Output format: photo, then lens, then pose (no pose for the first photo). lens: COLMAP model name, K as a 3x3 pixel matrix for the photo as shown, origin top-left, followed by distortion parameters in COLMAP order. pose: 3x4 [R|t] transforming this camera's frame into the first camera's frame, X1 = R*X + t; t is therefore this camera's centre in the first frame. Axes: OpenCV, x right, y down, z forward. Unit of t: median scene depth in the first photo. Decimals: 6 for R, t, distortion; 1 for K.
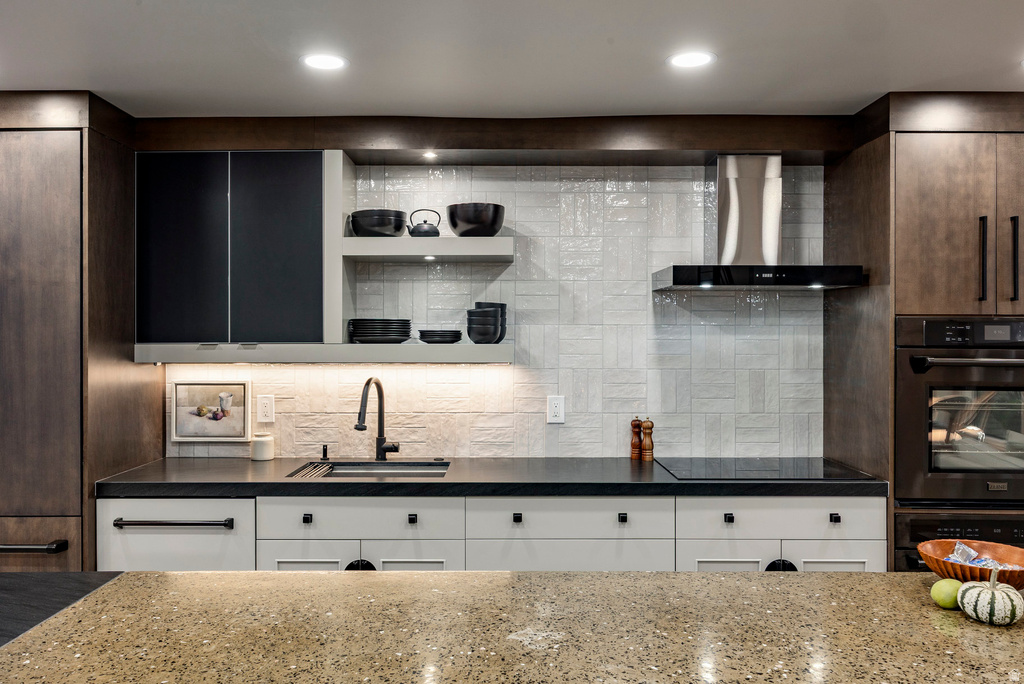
lens RADIAL K [[813.3, 0, 496.5], [0, 813.3, 338.4], [0, 0, 1]] dist [0.001050, -0.008483]
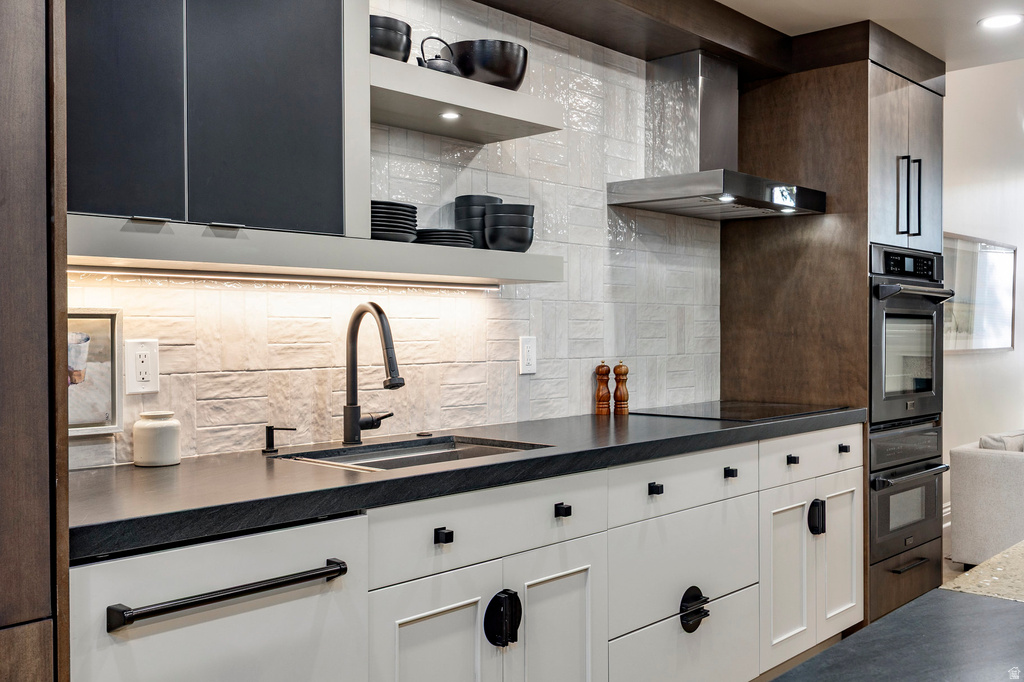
lens RADIAL K [[976.1, 0, 516.2], [0, 976.1, 343.2], [0, 0, 1]] dist [0.017099, 0.000000]
pose [[0.665431, -0.010663, 0.746384, -0.601443], [0.005219, 0.999940, 0.009632, 0.069800], [-0.746441, -0.002514, 0.665446, 0.436129]]
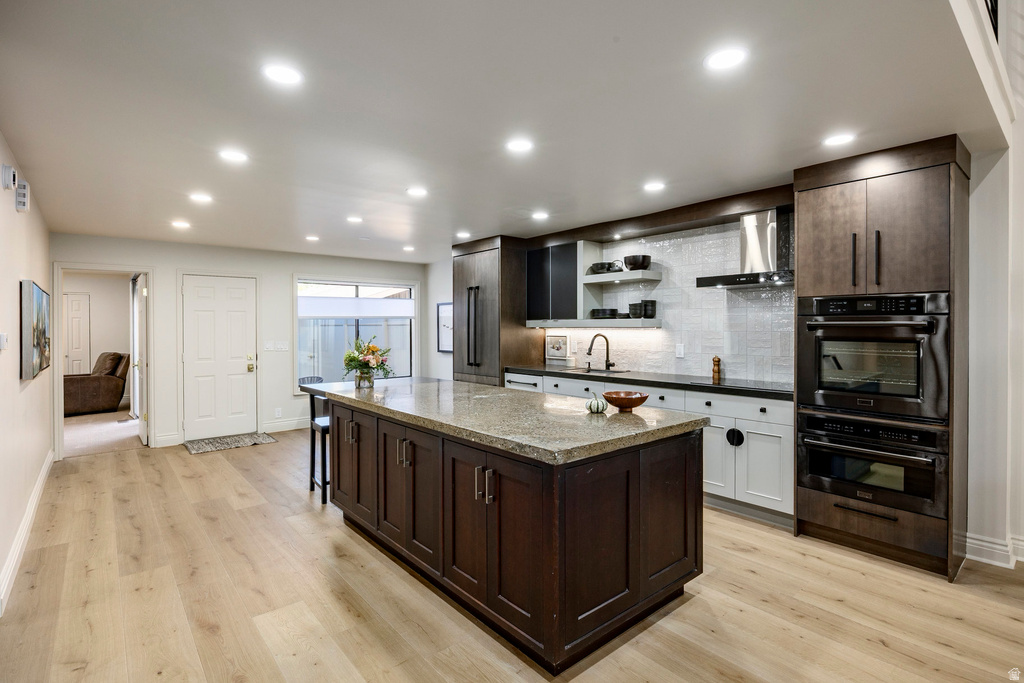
lens RADIAL K [[488.6, 0, 512.0], [0, 488.6, 330.7], [0, 0, 1]] dist [-0.013023, -0.000026]
pose [[0.656448, 0.004005, -0.754361, 0.734719], [-0.000894, 0.999989, 0.004531, 0.032497], [0.754371, -0.002300, 0.656445, -0.120353]]
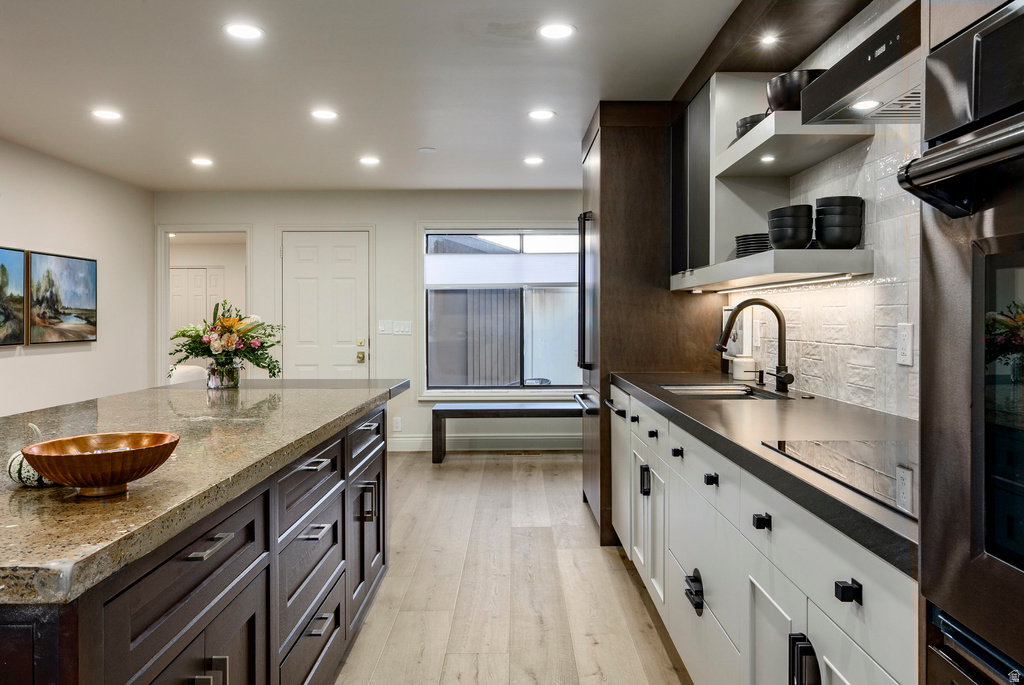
lens RADIAL K [[725.0, 0, 512.1], [0, 725.0, 333.8], [0, 0, 1]] dist [-0.006539, -0.001657]
pose [[0.016795, 0.025756, -0.999527, 0.663342], [-0.003287, 0.999664, 0.025705, 0.066609], [0.999854, 0.002854, 0.016874, 0.691485]]
